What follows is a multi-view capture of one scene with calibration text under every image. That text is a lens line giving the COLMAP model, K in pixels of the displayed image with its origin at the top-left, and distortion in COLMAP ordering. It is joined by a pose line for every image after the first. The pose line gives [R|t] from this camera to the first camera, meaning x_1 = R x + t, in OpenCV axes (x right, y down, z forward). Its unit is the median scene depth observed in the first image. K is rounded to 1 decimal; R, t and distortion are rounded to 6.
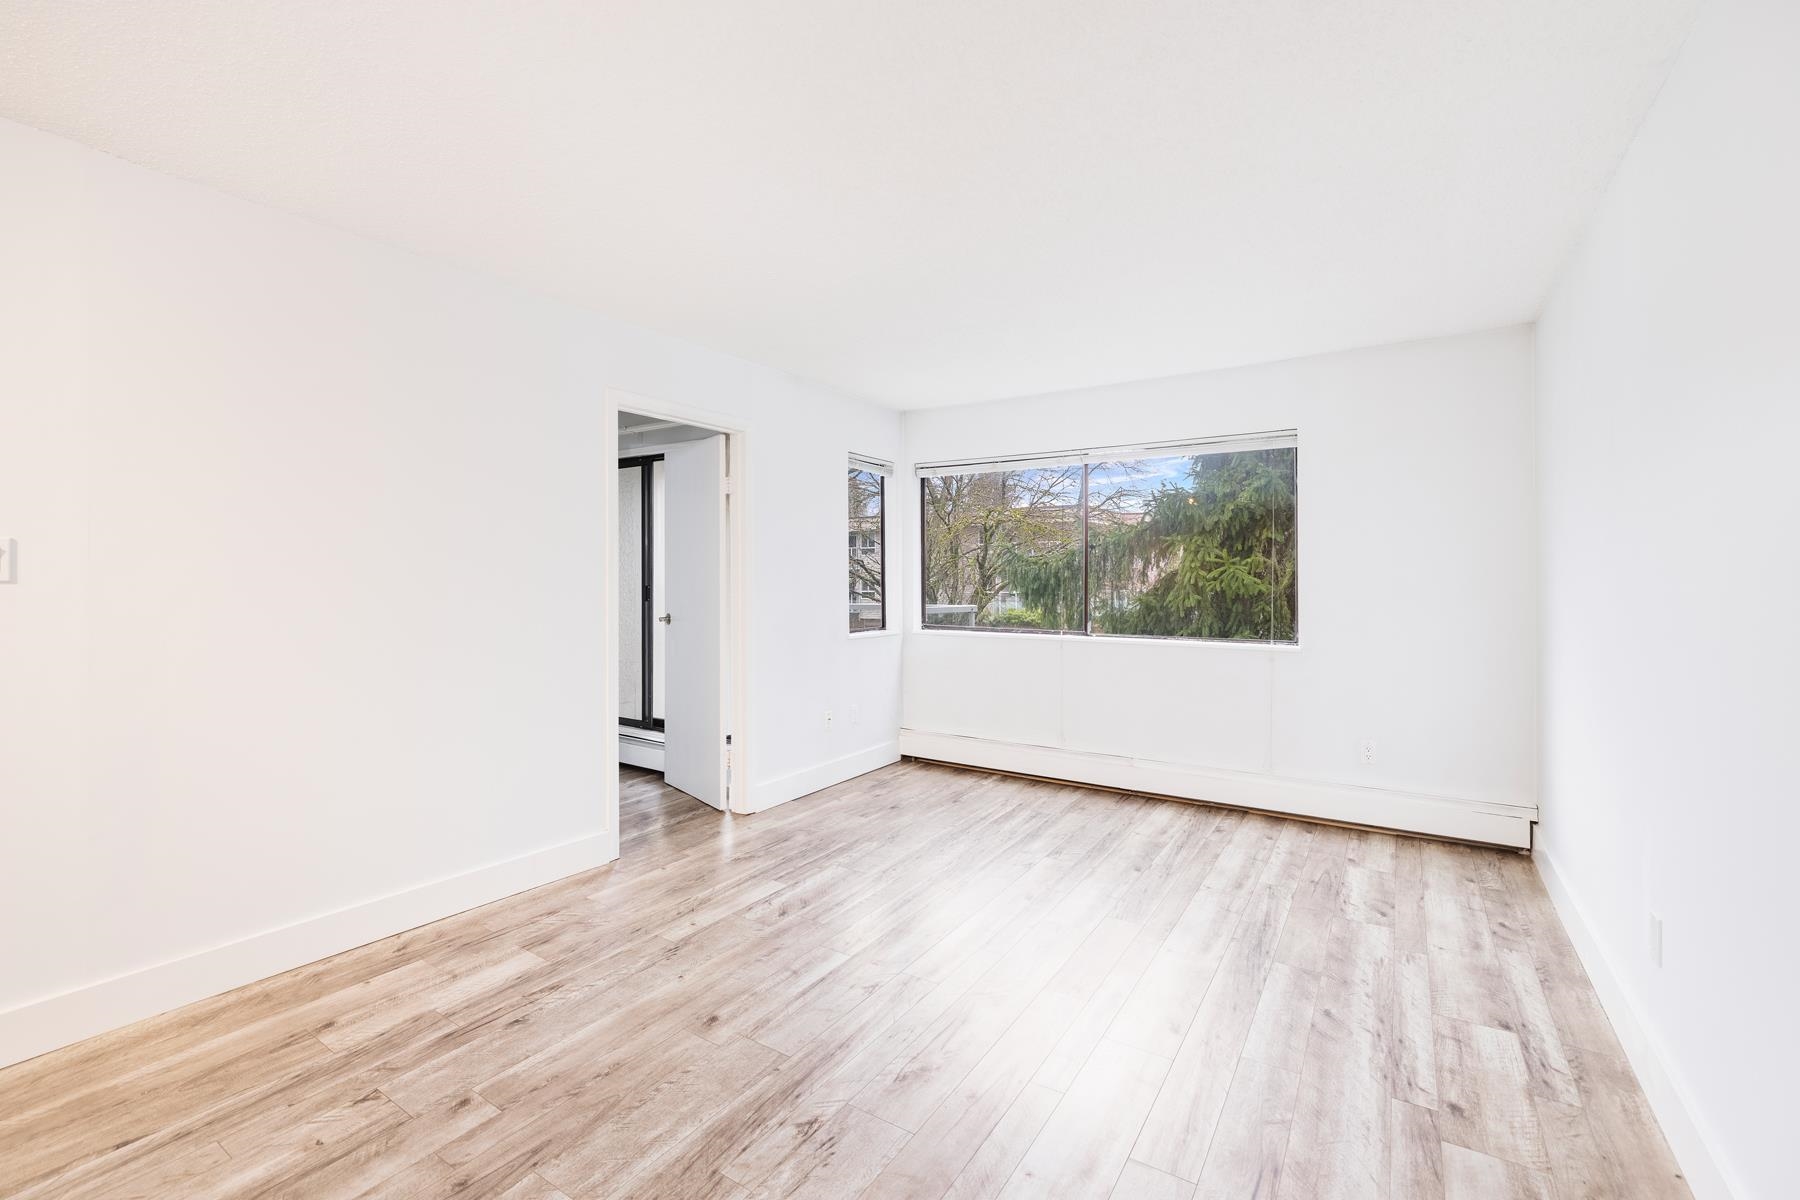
lens RADIAL K [[761.6, 0, 904.4], [0, 761.6, 583.0], [0, 0, 1]] dist [0.004569, -0.001018]
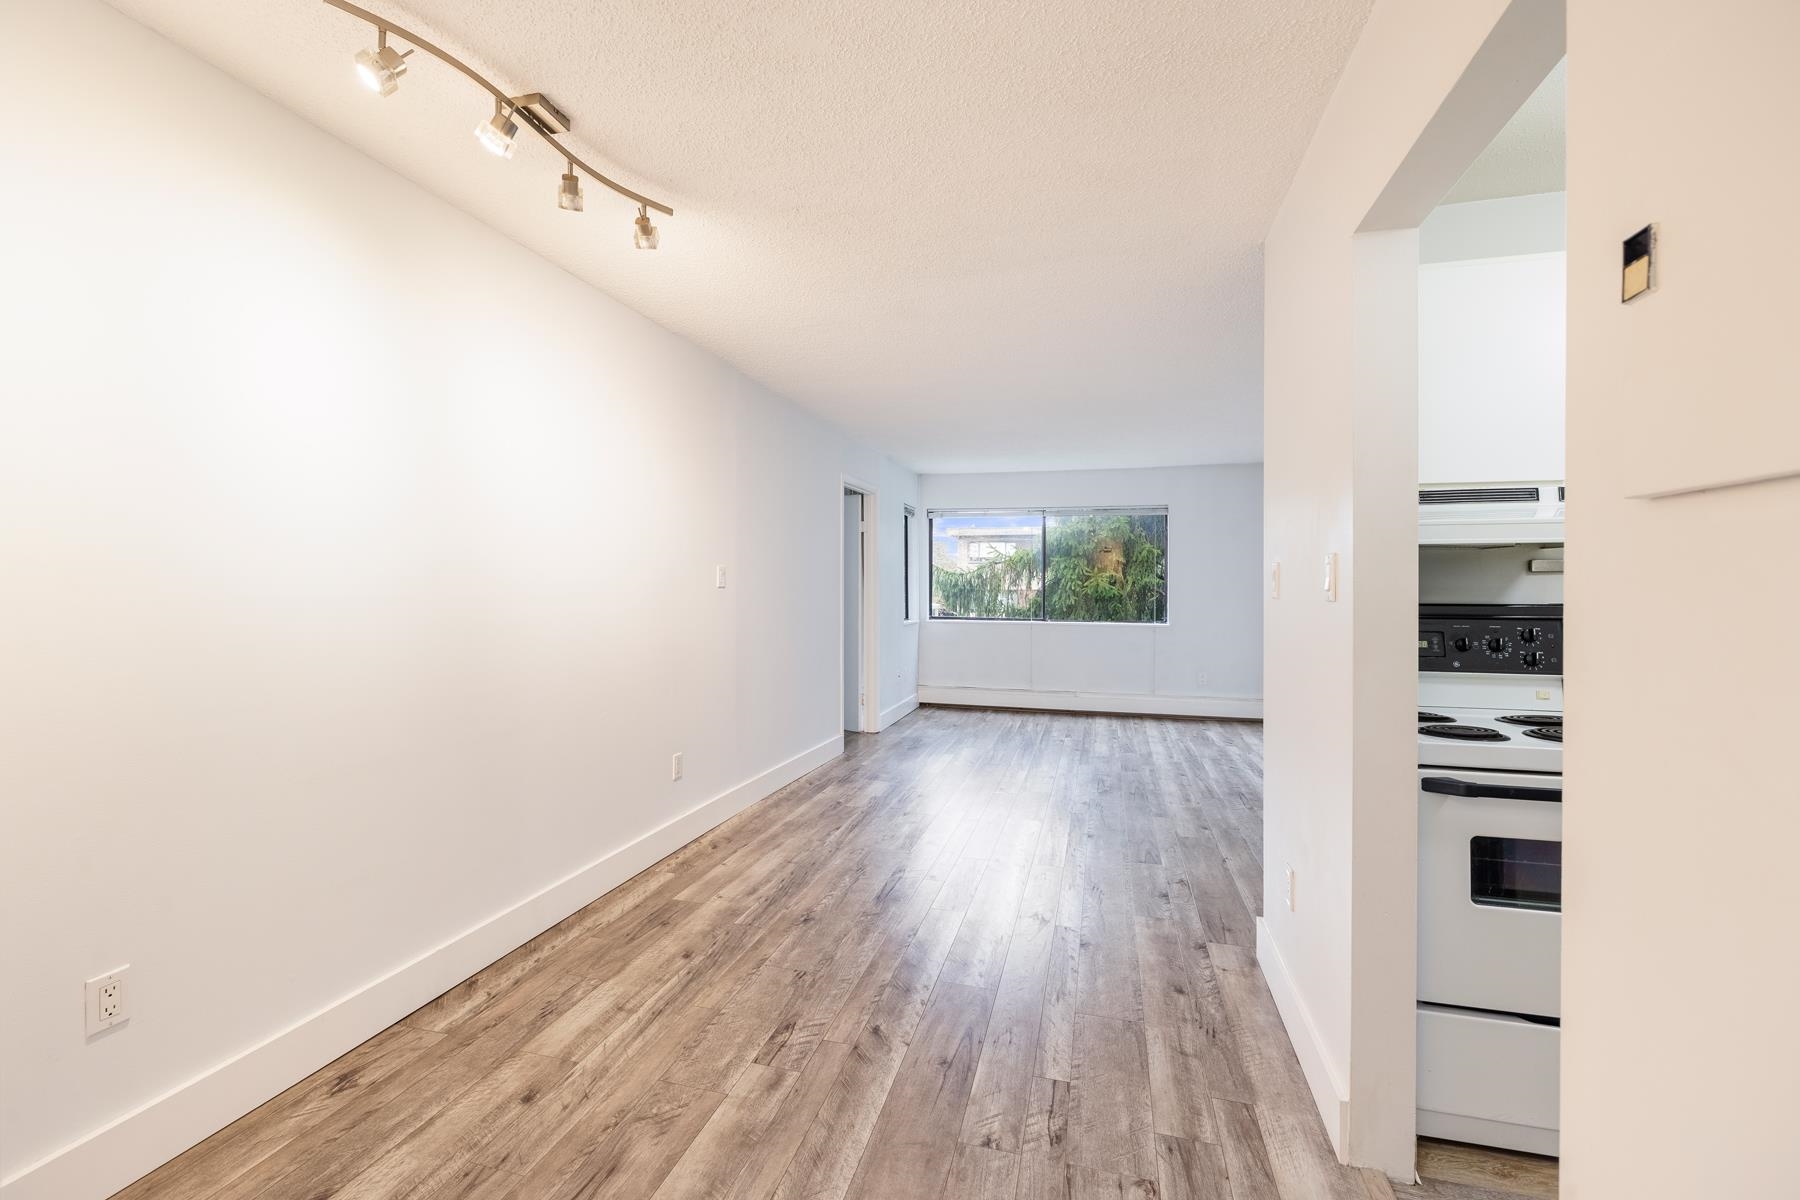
lens RADIAL K [[761.6, 0, 896.3], [0, 761.6, 586.9], [0, 0, 1]] dist [0.004569, -0.001018]
pose [[0.951527, 0.002613, 0.307553, -0.681775], [-0.002020, 0.999995, -0.002247, 0.000764], [-0.307557, 0.001516, 0.951528, -0.552670]]
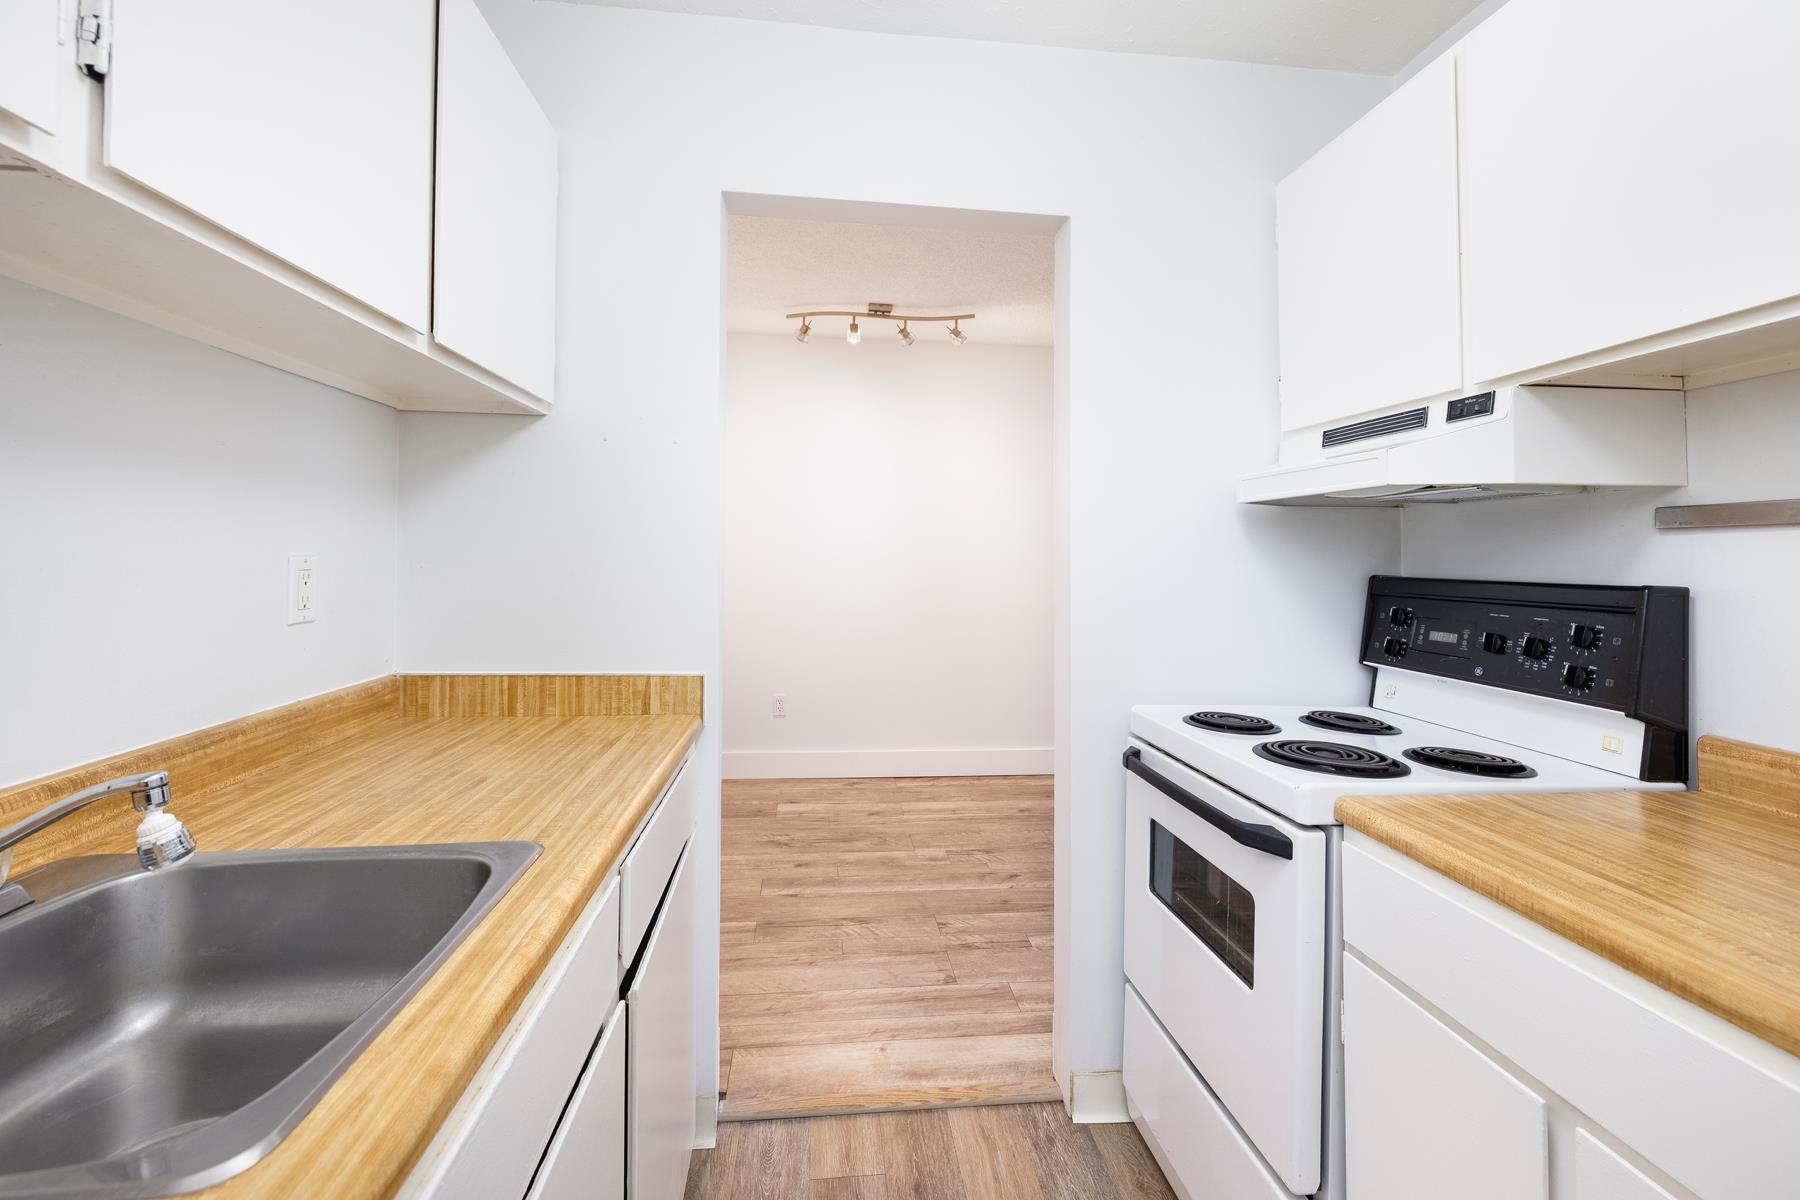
lens RADIAL K [[761.6, 0, 904.9], [0, 761.6, 584.0], [0, 0, 1]] dist [0.004569, -0.001018]
pose [[0.636980, 0.036016, -0.770039, -0.014875], [-0.021206, 0.999349, 0.029200, 0.007967], [0.770589, -0.002271, 0.637329, -0.593963]]
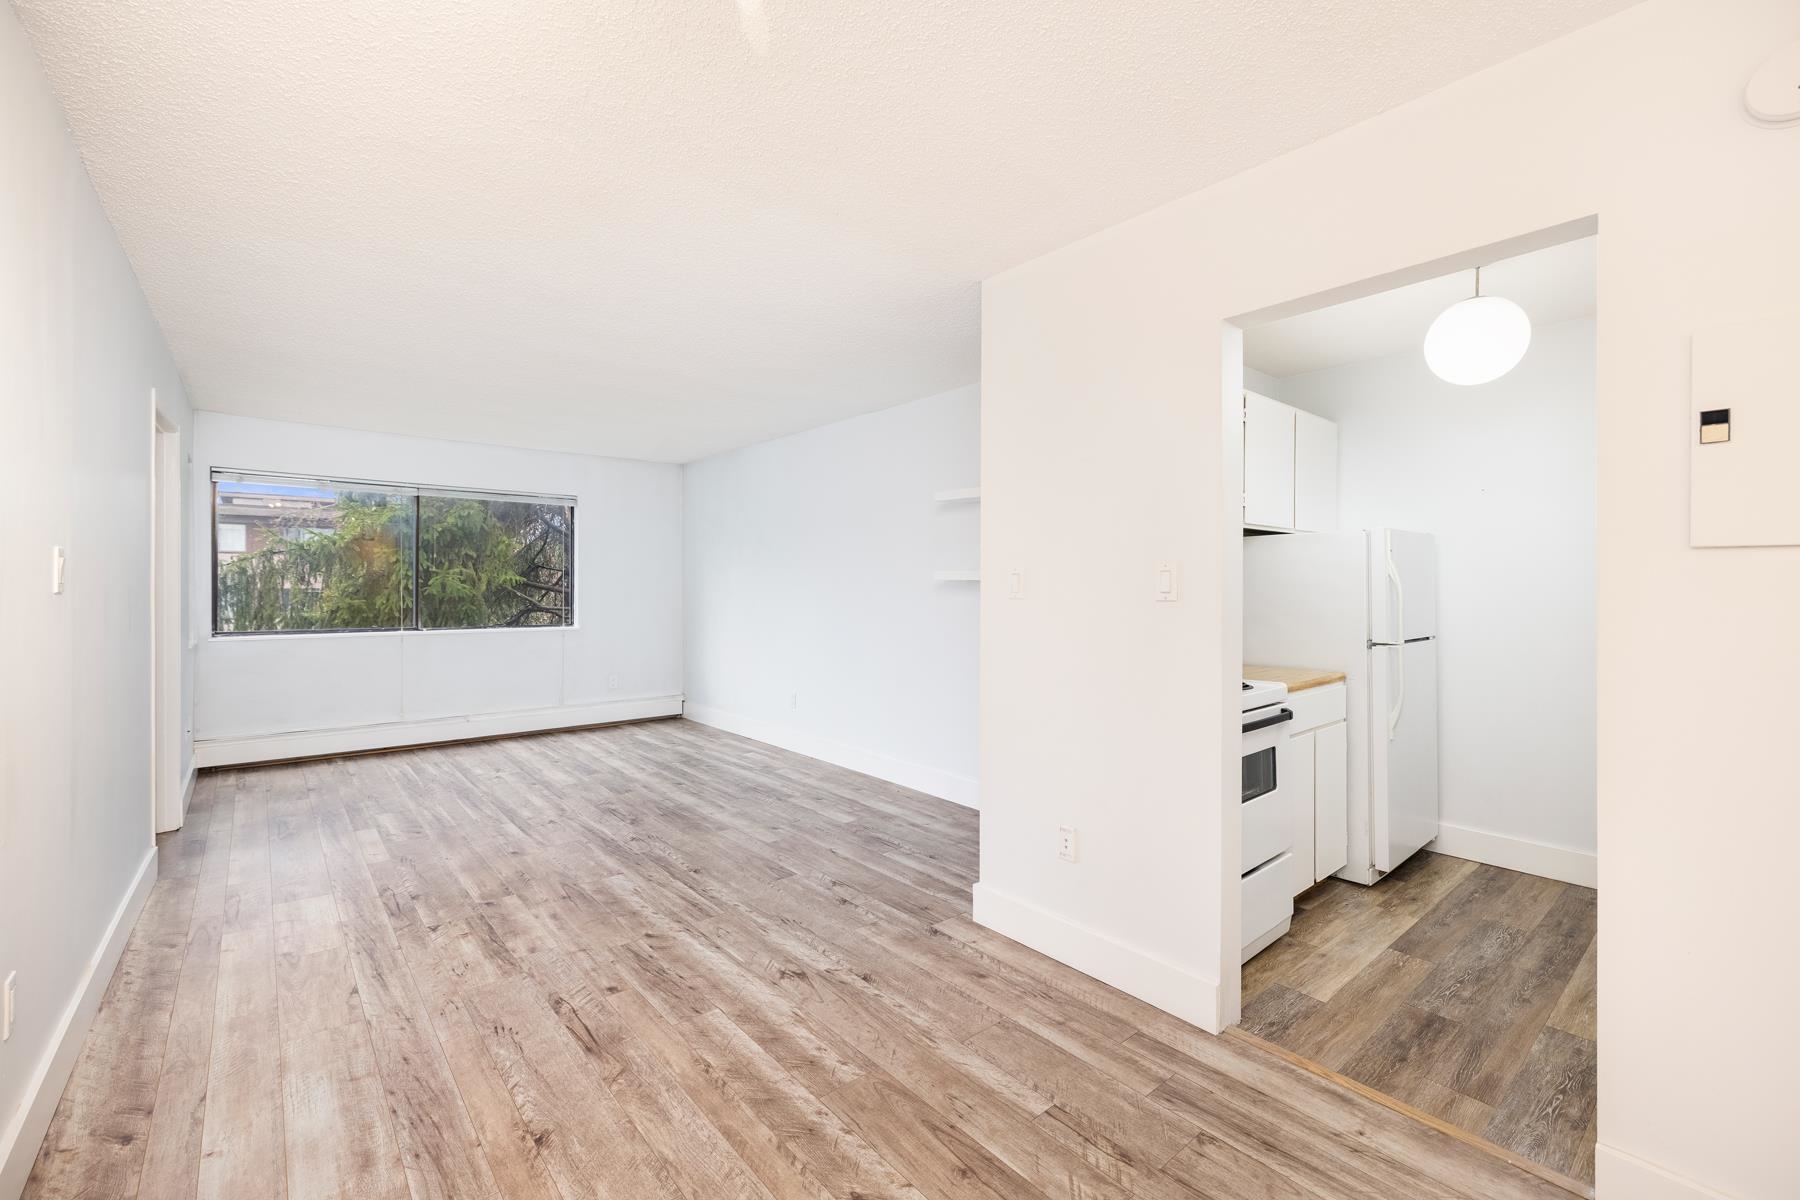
lens RADIAL K [[761.6, 0, 907.1], [0, 761.6, 586.8], [0, 0, 1]] dist [0.004569, -0.001018]
pose [[0.277516, -0.001843, 0.960719, -0.906152], [0.001843, 0.999997, 0.001386, -0.003625], [-0.960719, 0.001386, 0.277519, -0.157939]]
